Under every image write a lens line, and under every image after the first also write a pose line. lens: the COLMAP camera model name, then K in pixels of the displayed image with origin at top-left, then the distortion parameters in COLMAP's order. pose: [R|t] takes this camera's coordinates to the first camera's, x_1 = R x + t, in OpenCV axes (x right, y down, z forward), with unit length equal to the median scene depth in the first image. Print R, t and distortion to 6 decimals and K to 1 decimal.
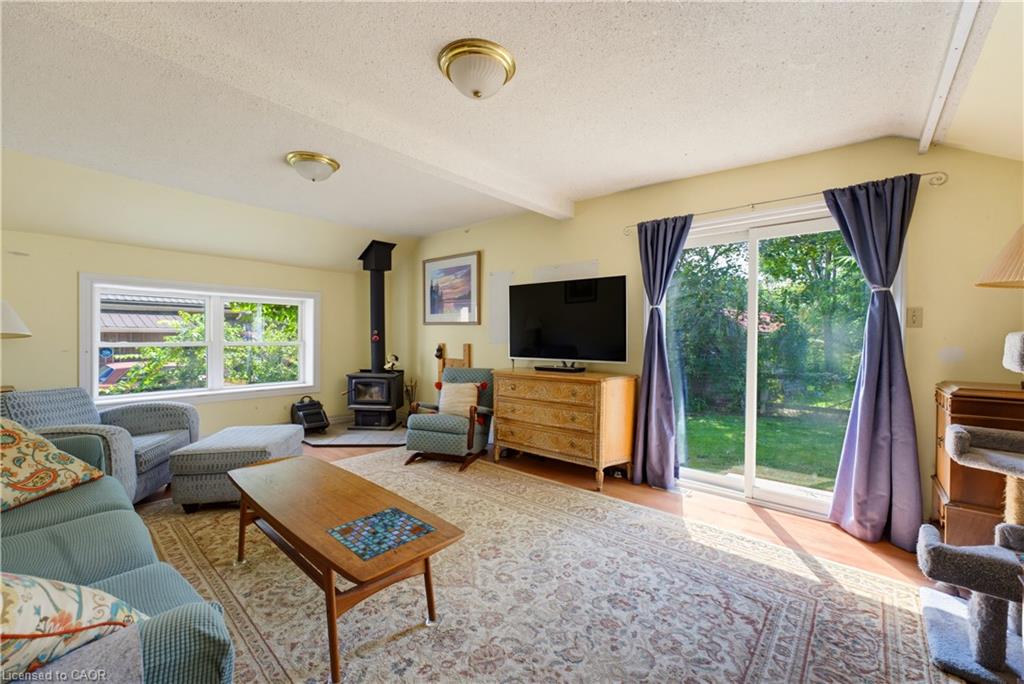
lens RADIAL K [[411.2, 0, 509.8], [0, 411.2, 339.3], [0, 0, 1]] dist [-0.000603, 0.000324]
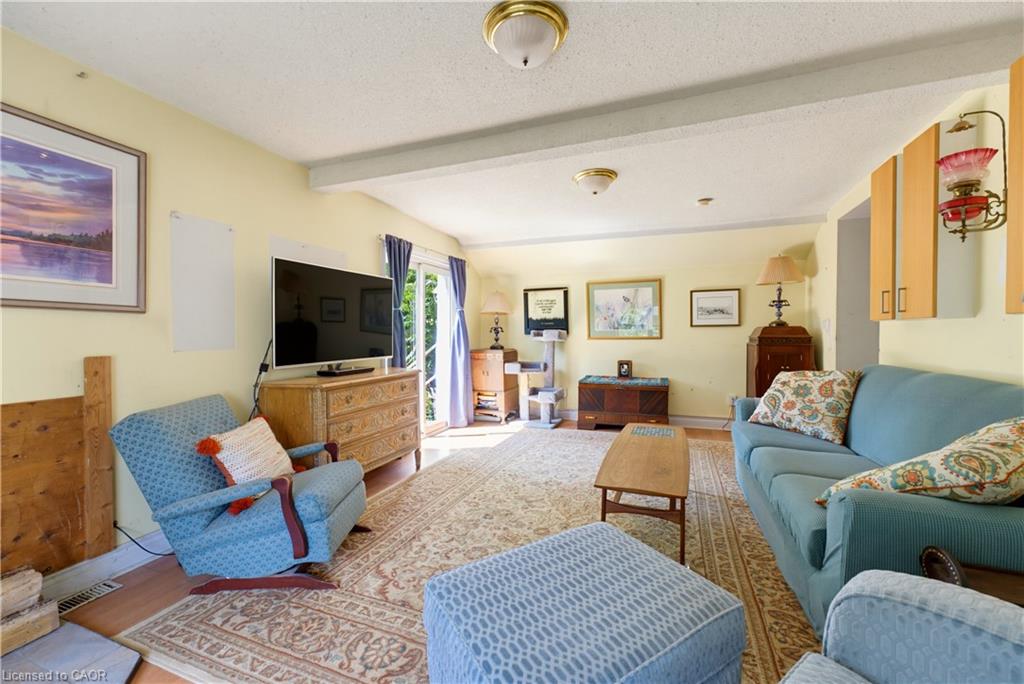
lens RADIAL K [[411.2, 0, 509.8], [0, 411.2, 339.3], [0, 0, 1]] dist [-0.000603, 0.000324]
pose [[-0.324672, -0.026720, 0.945449, -1.108381], [0.010746, 0.999432, 0.031935, -0.028001], [-0.945765, 0.020528, -0.324201, 1.312079]]
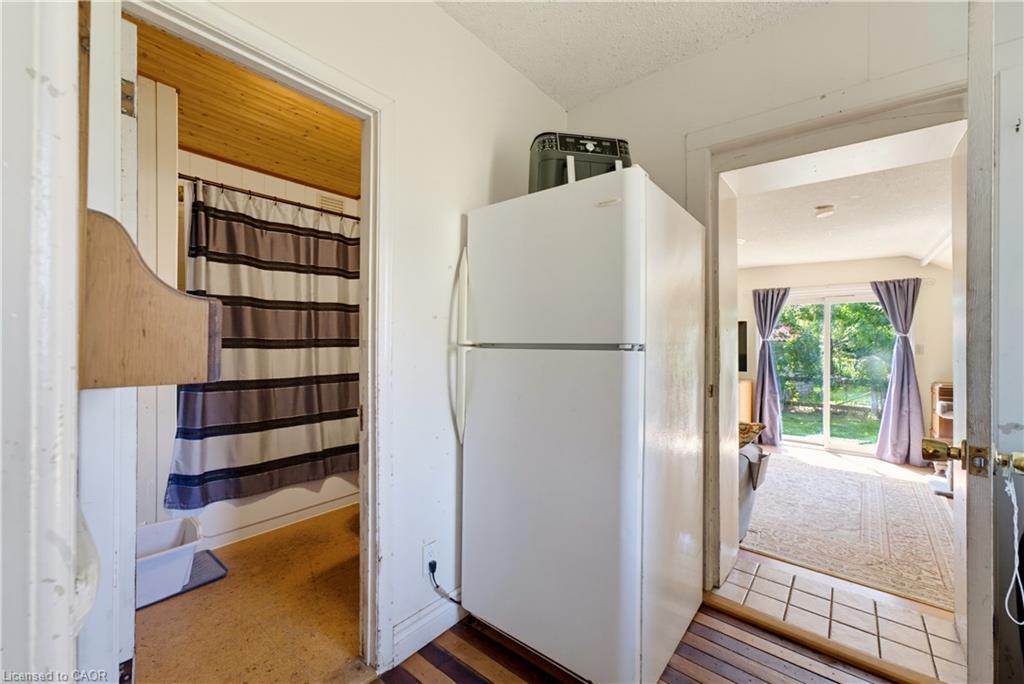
lens RADIAL K [[401.4, 0, 512.0], [0, 401.4, 342.0], [0, 0, 1]] dist [-0.001096, 0.000082]
pose [[0.999934, -0.009818, 0.005955, -0.858676], [0.009868, 0.999916, -0.008372, -0.080226], [-0.005872, 0.008430, 0.999947, -0.796839]]
